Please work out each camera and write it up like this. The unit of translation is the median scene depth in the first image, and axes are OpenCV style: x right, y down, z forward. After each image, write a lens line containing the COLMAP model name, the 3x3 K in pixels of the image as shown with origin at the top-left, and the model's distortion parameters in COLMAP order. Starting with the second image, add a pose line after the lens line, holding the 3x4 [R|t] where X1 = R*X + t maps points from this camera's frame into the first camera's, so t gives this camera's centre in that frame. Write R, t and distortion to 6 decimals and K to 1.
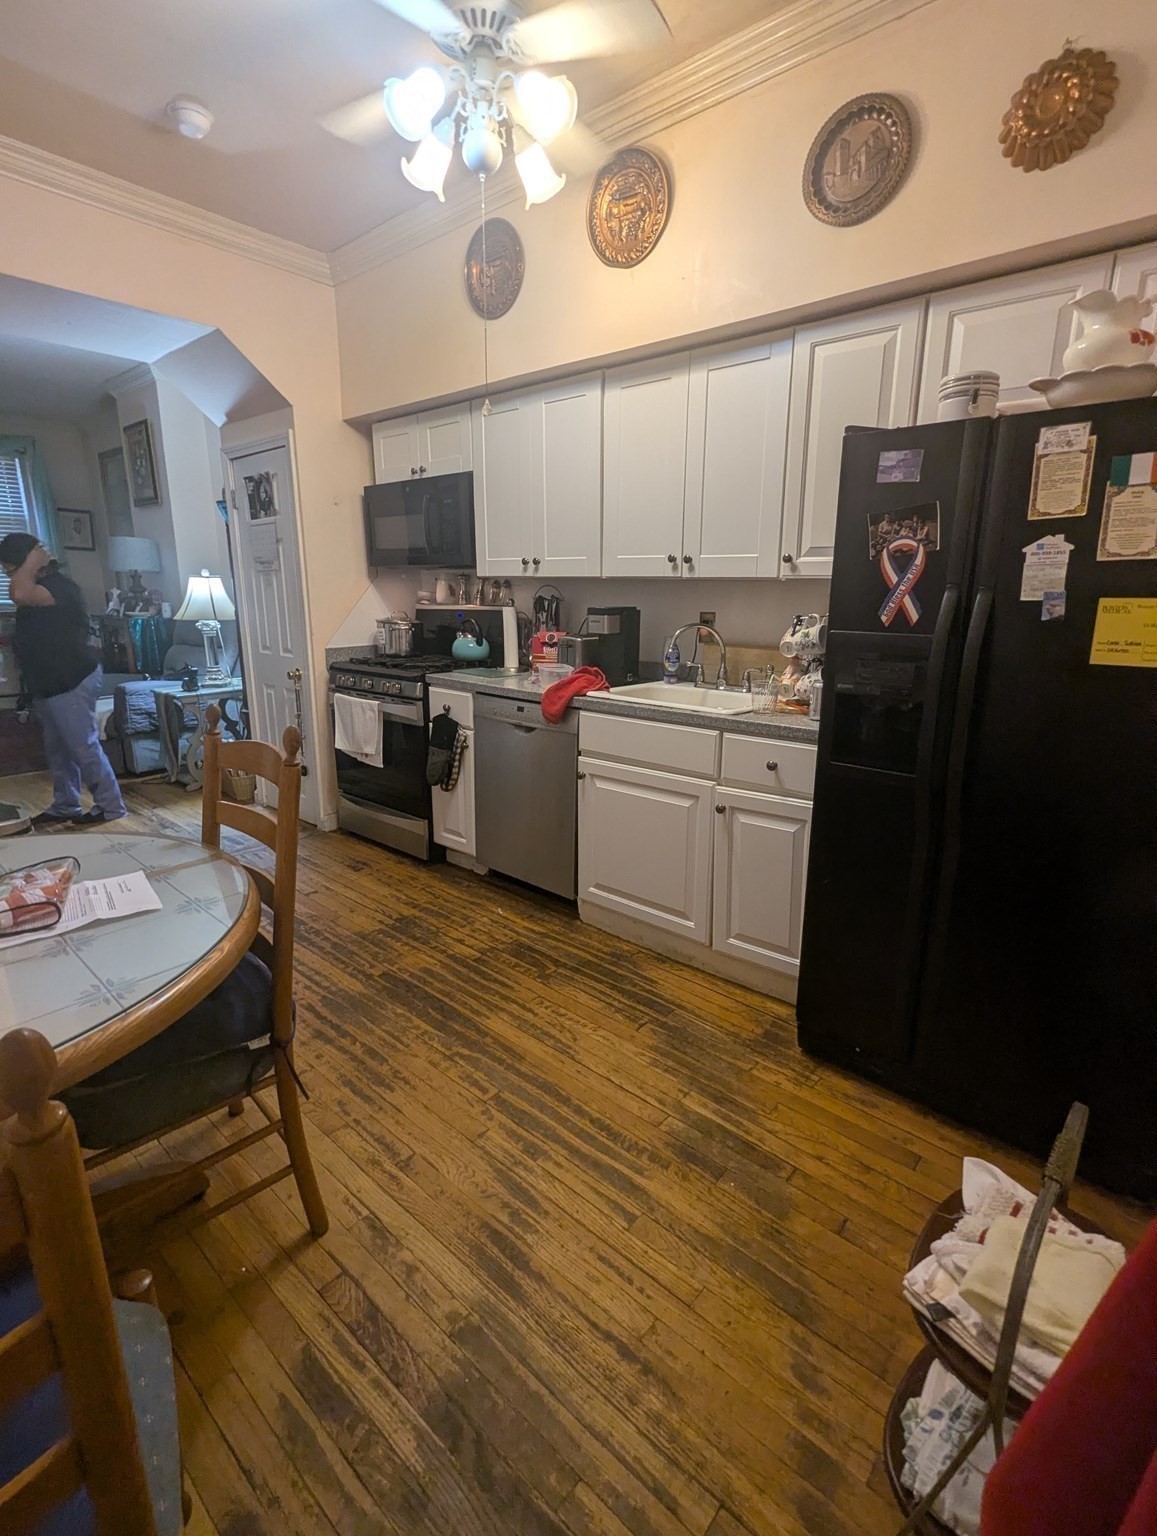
lens RADIAL K [[729.2, 0, 569.8], [0, 729.2, 764.2], [0, 0, 1]] dist [-0.002250, 0.000671]
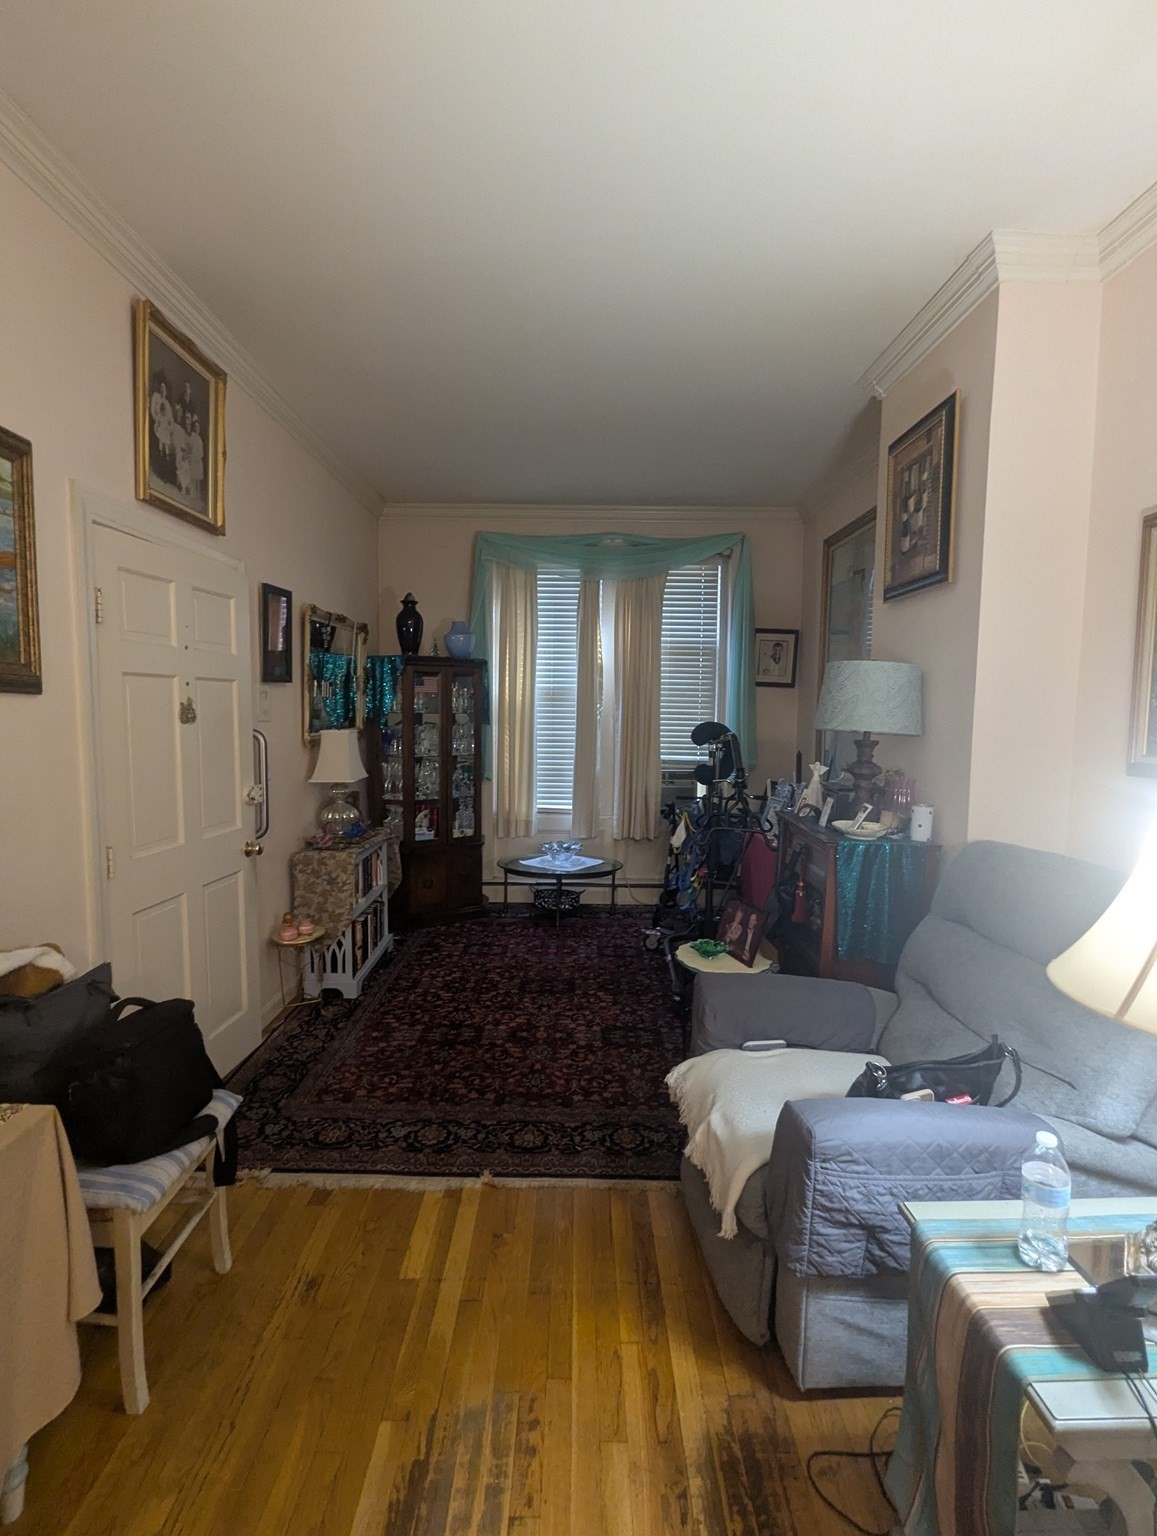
lens RADIAL K [[729.2, 0, 576.5], [0, 729.2, 761.8], [0, 0, 1]] dist [-0.002250, 0.000671]
pose [[0.663106, 0.061703, -0.745978, -0.368893], [-0.193449, 0.976866, -0.091158, -0.167593], [0.723096, 0.204756, 0.659702, 0.560795]]
